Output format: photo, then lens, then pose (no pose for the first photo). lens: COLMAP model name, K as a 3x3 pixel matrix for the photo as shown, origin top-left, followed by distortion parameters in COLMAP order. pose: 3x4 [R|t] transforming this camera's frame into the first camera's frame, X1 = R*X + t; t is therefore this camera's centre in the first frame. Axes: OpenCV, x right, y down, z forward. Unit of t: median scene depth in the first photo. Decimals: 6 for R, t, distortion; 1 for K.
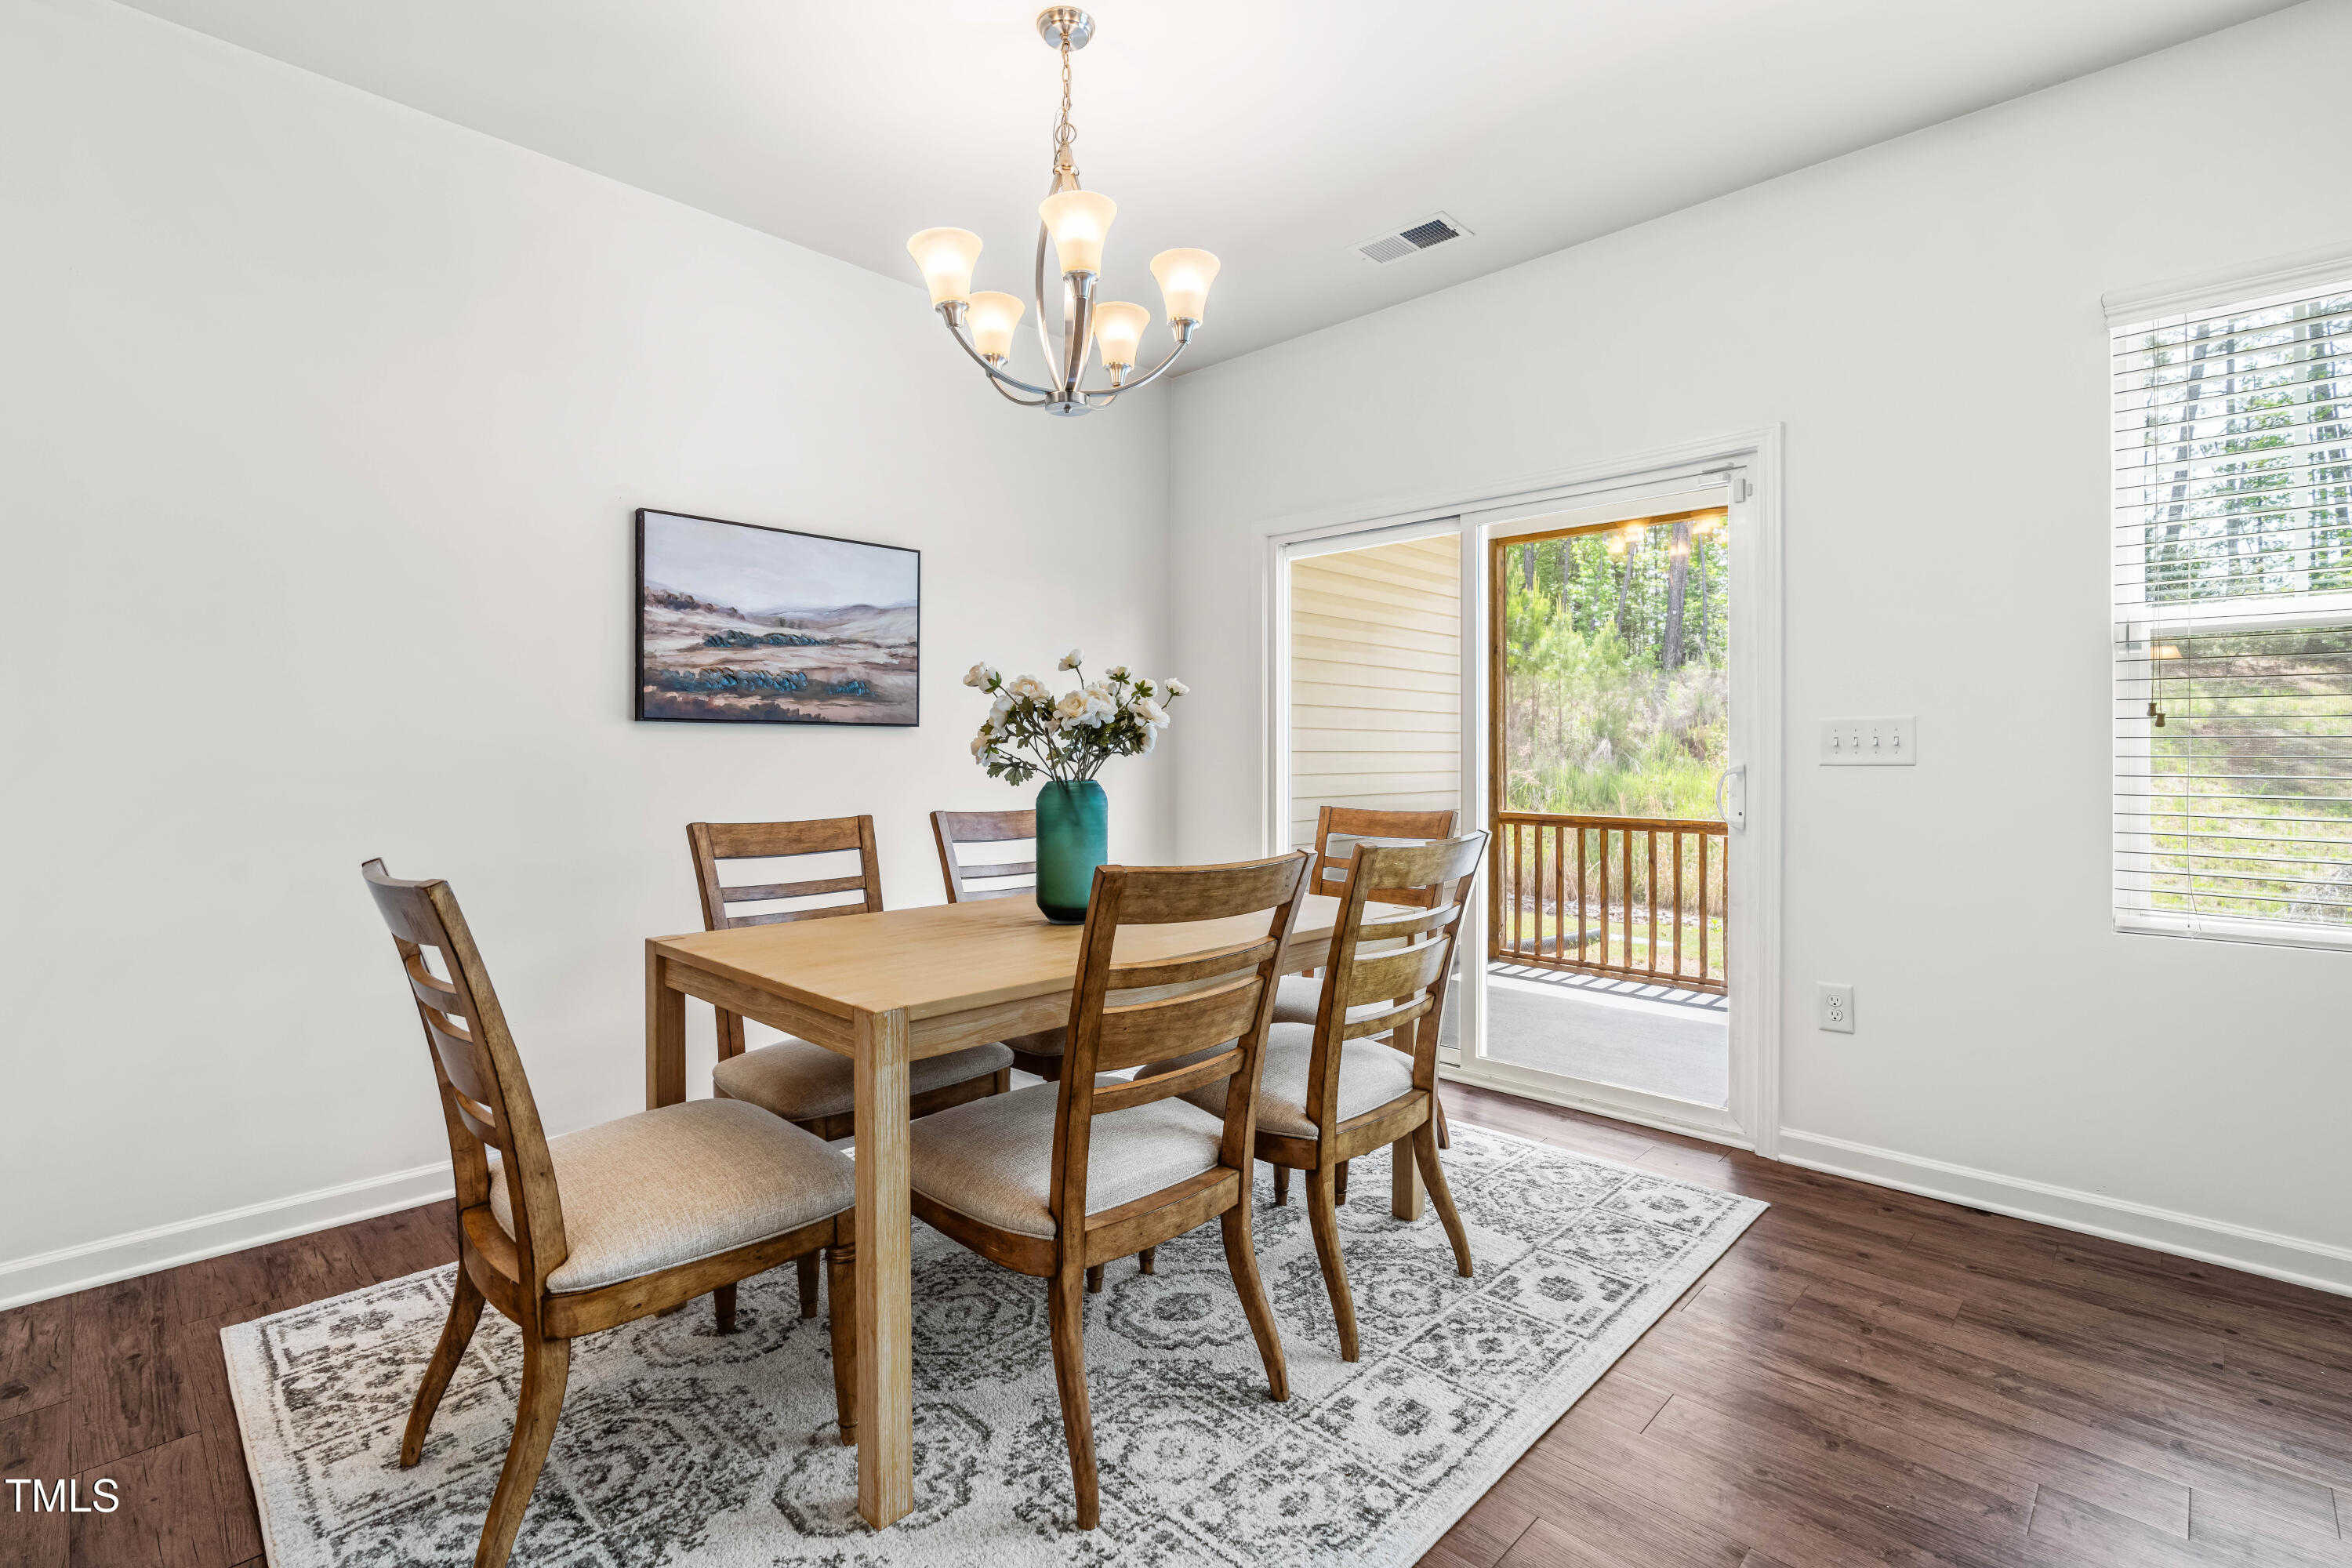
lens RADIAL K [[1068.9, 0, 1182.3], [0, 1068.9, 775.8], [0, 0, 1]] dist [-0.002288, -0.000036]
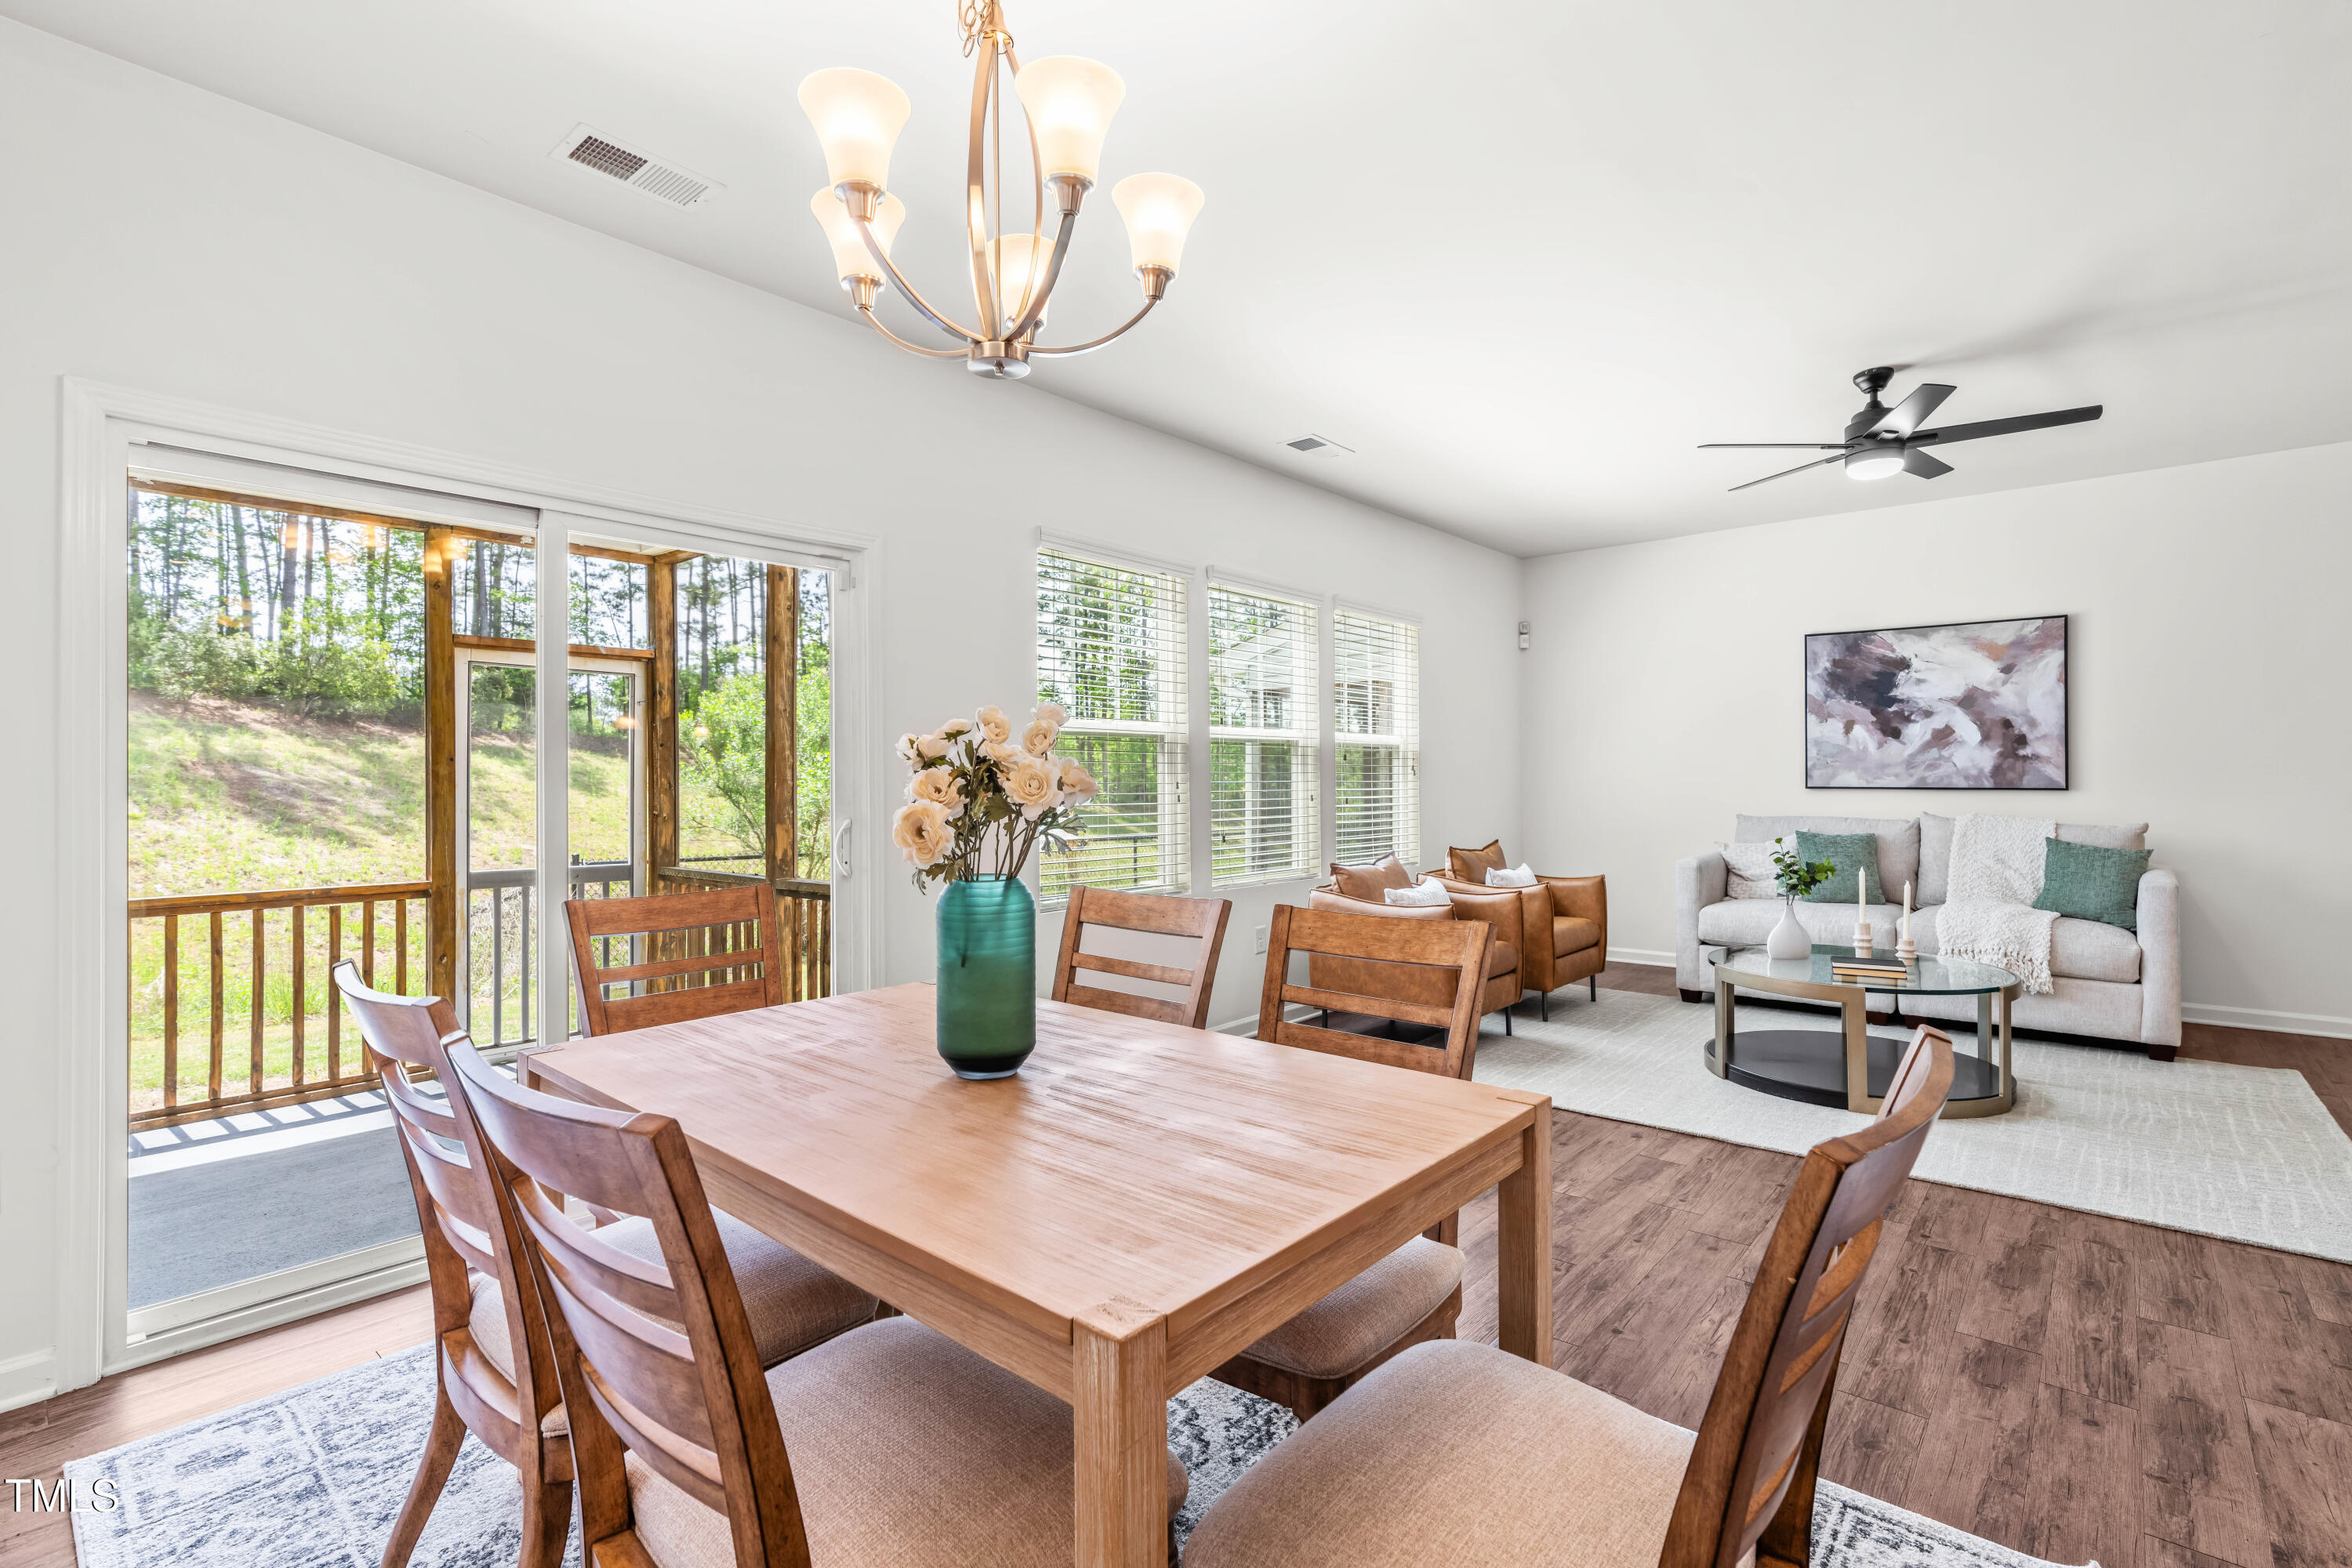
lens RADIAL K [[1068.9, 0, 1182.3], [0, 1068.9, 775.8], [0, 0, 1]] dist [-0.002288, -0.000036]
pose [[-0.060700, 0.005009, 0.998143, -0.634723], [0.024733, 0.999688, -0.003513, -0.041456], [-0.997850, 0.024474, -0.060805, 0.694080]]
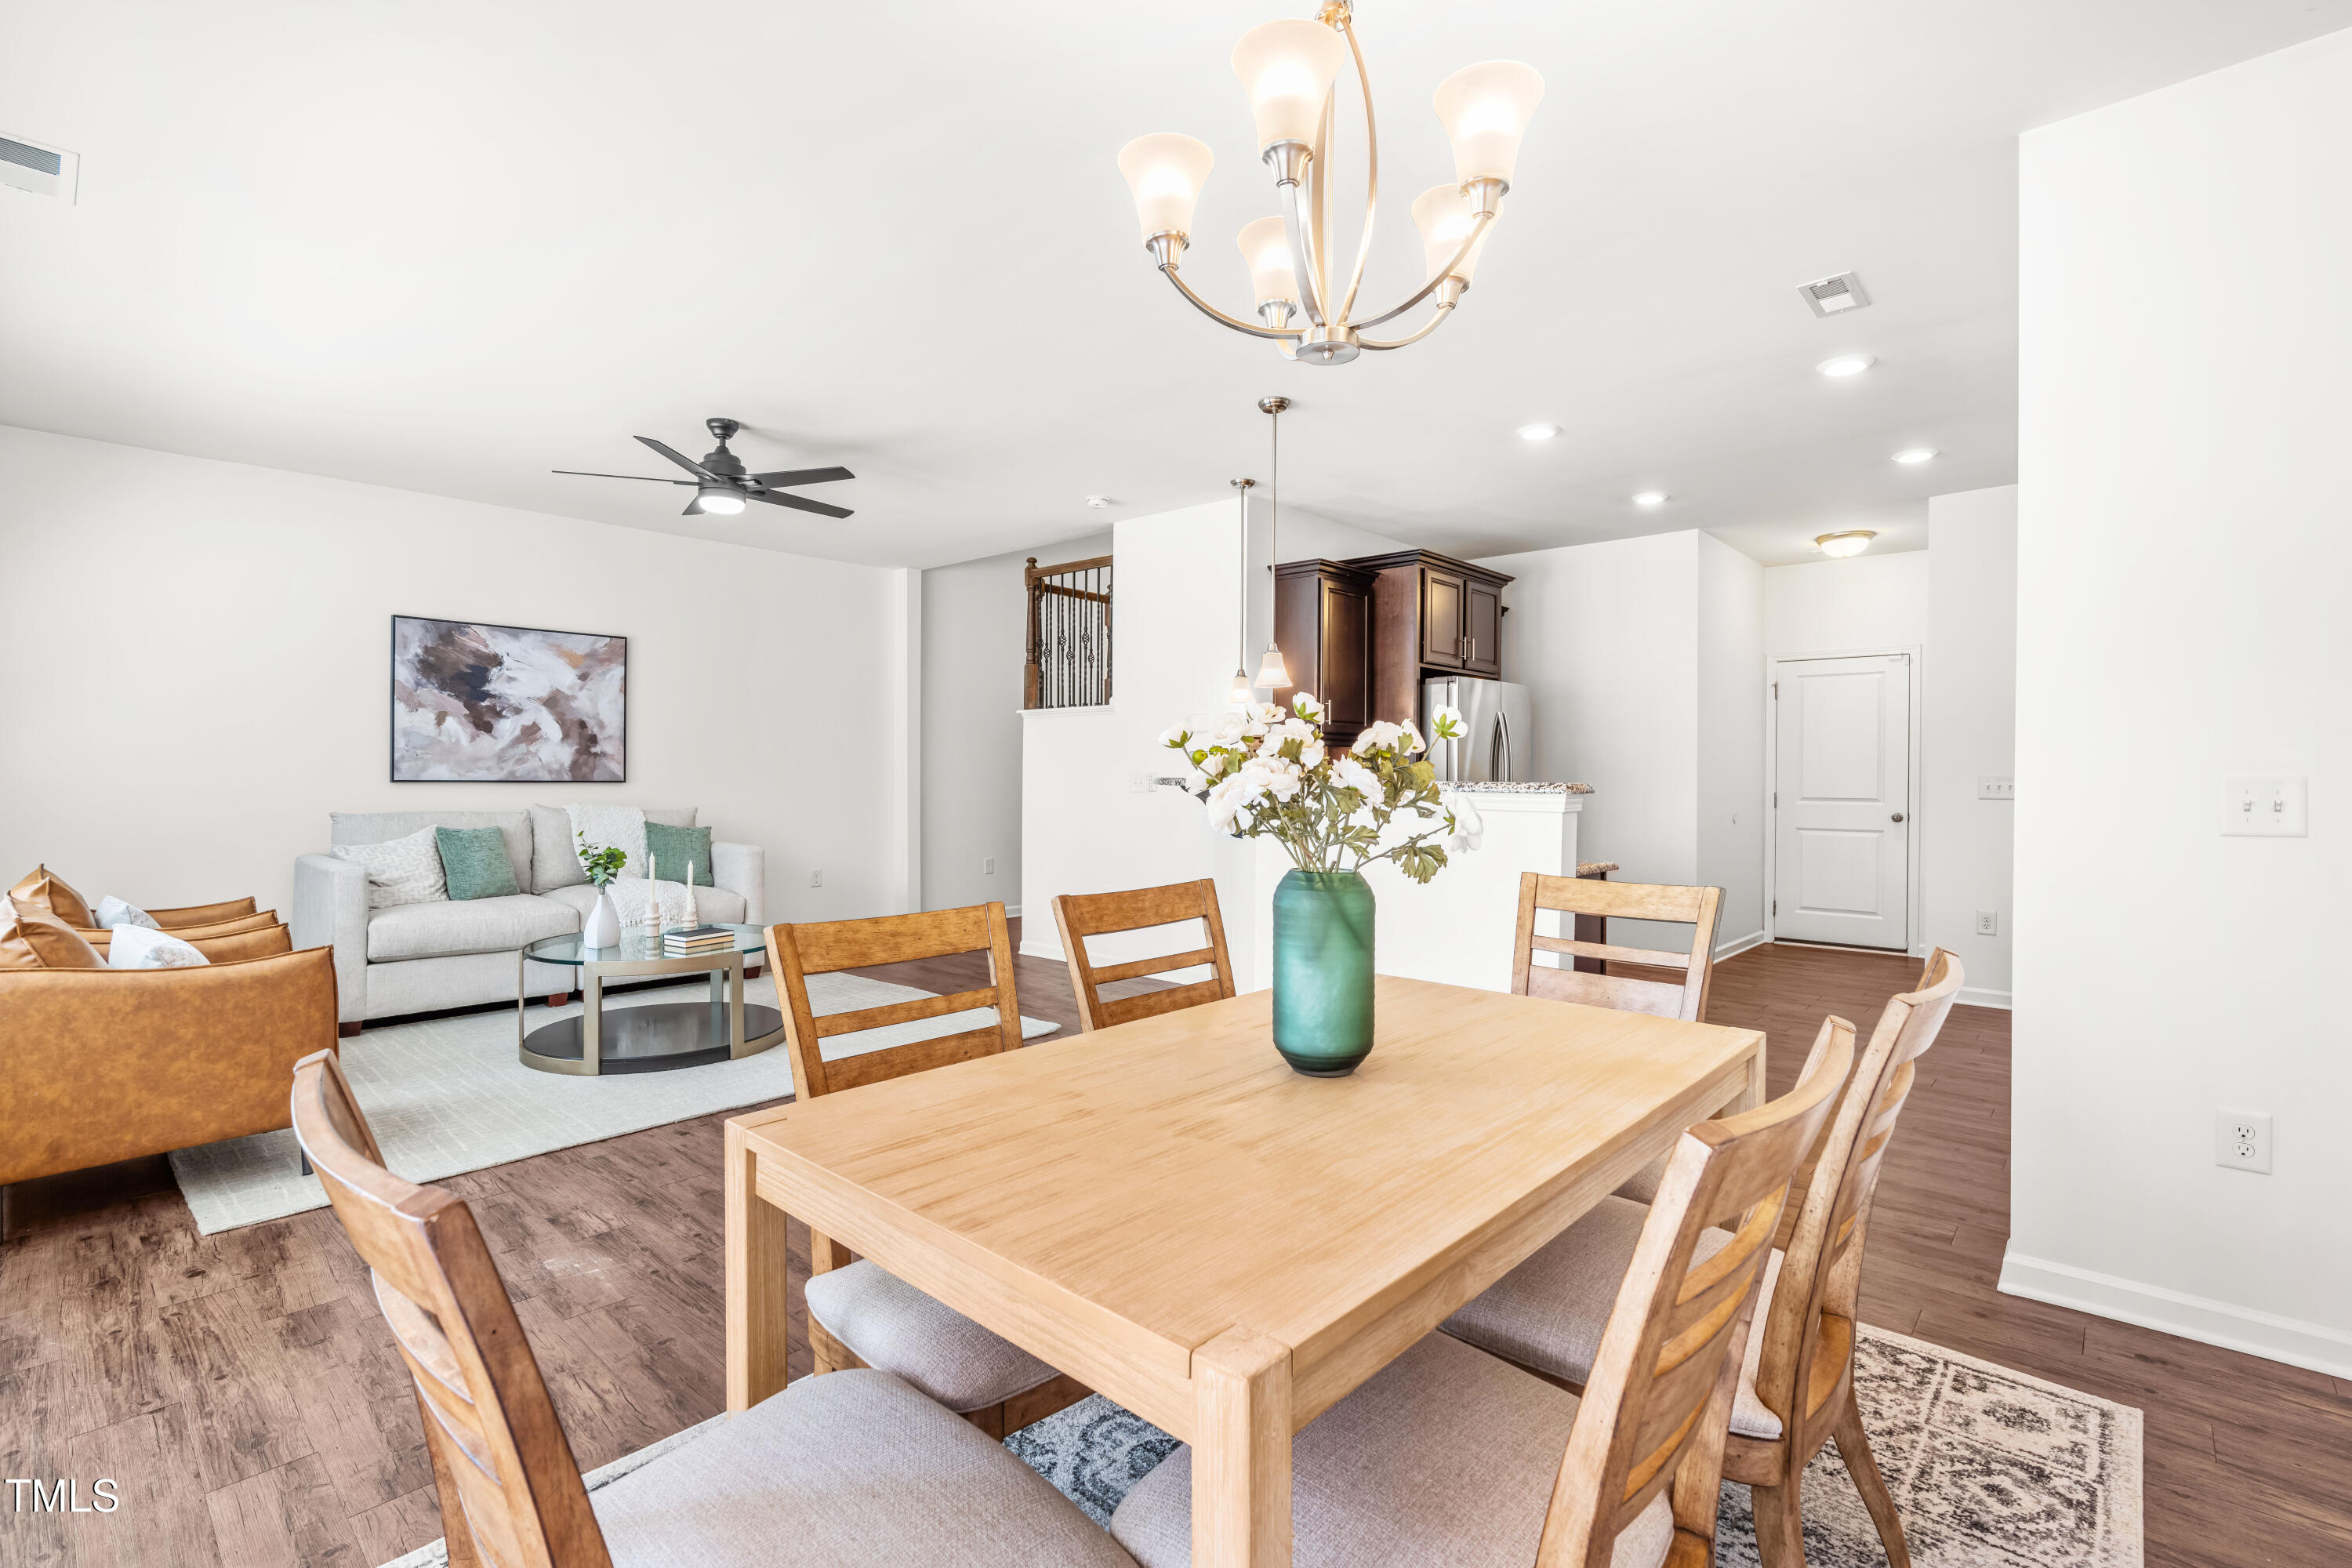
lens RADIAL K [[1063.0, 0, 1176.0], [0, 1063.0, 784.0], [0, 0, 1]] dist [0.001375, 0.000063]
pose [[-0.999551, -0.001616, -0.029921, -0.013854], [-0.002538, 0.999522, 0.030813, -0.052462], [0.029857, 0.030875, -0.999077, 1.270415]]
